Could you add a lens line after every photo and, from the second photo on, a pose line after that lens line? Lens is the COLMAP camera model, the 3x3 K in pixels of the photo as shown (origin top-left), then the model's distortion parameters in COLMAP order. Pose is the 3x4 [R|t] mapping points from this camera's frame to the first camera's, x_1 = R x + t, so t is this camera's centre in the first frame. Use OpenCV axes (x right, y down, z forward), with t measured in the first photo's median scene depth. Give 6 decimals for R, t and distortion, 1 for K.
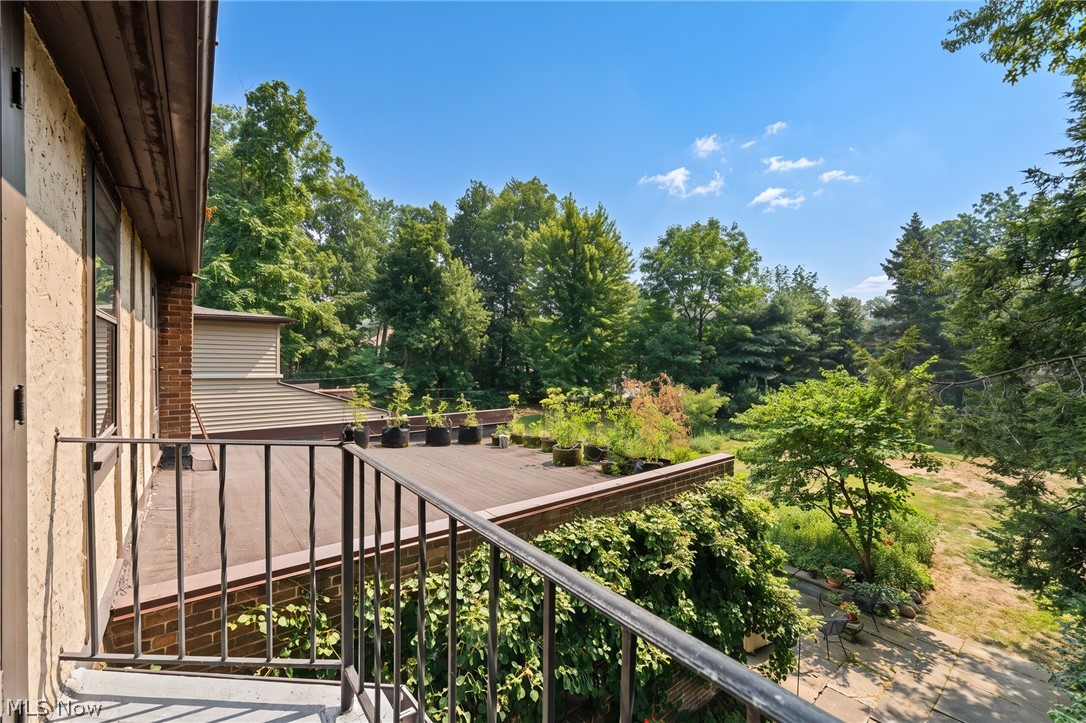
lens RADIAL K [[425.3, 0, 542.8], [0, 425.3, 363.3], [0, 0, 1]] dist [-0.002764, -0.000283]
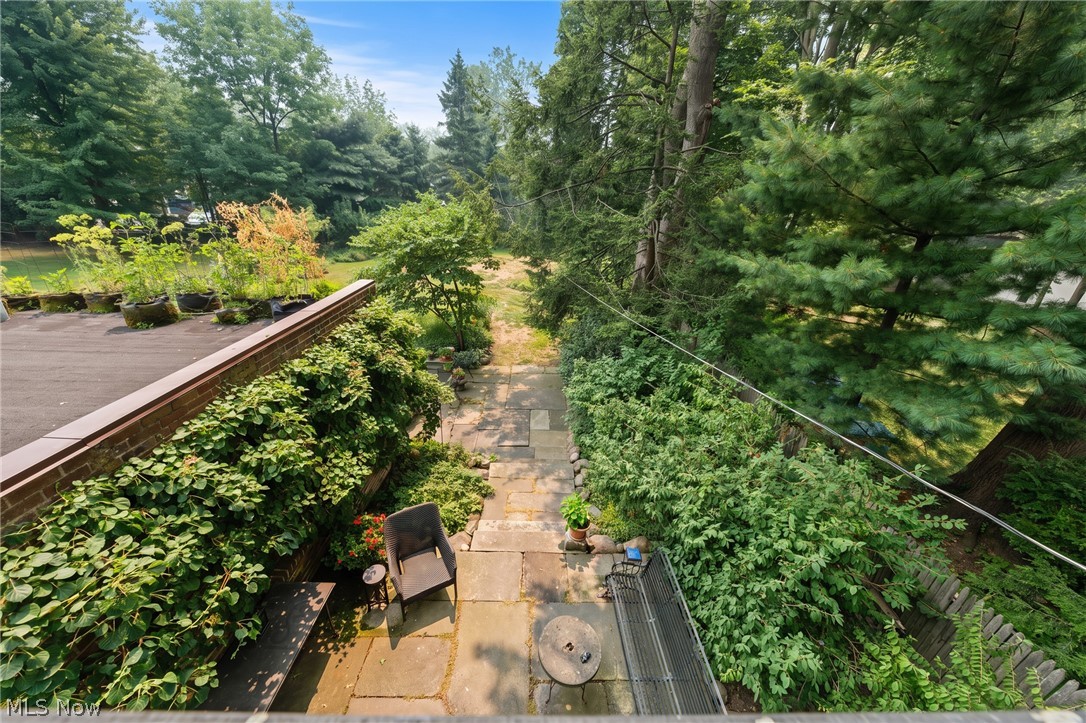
lens RADIAL K [[371.1, 0, 540.5], [0, 371.1, 360.9], [0, 0, 1]] dist [-0.004383, 0.000574]
pose [[0.609804, -0.310386, 0.729246, -0.035007], [-0.034333, 0.908914, 0.415567, 0.001891], [-0.791808, -0.278451, 0.543603, 0.117361]]
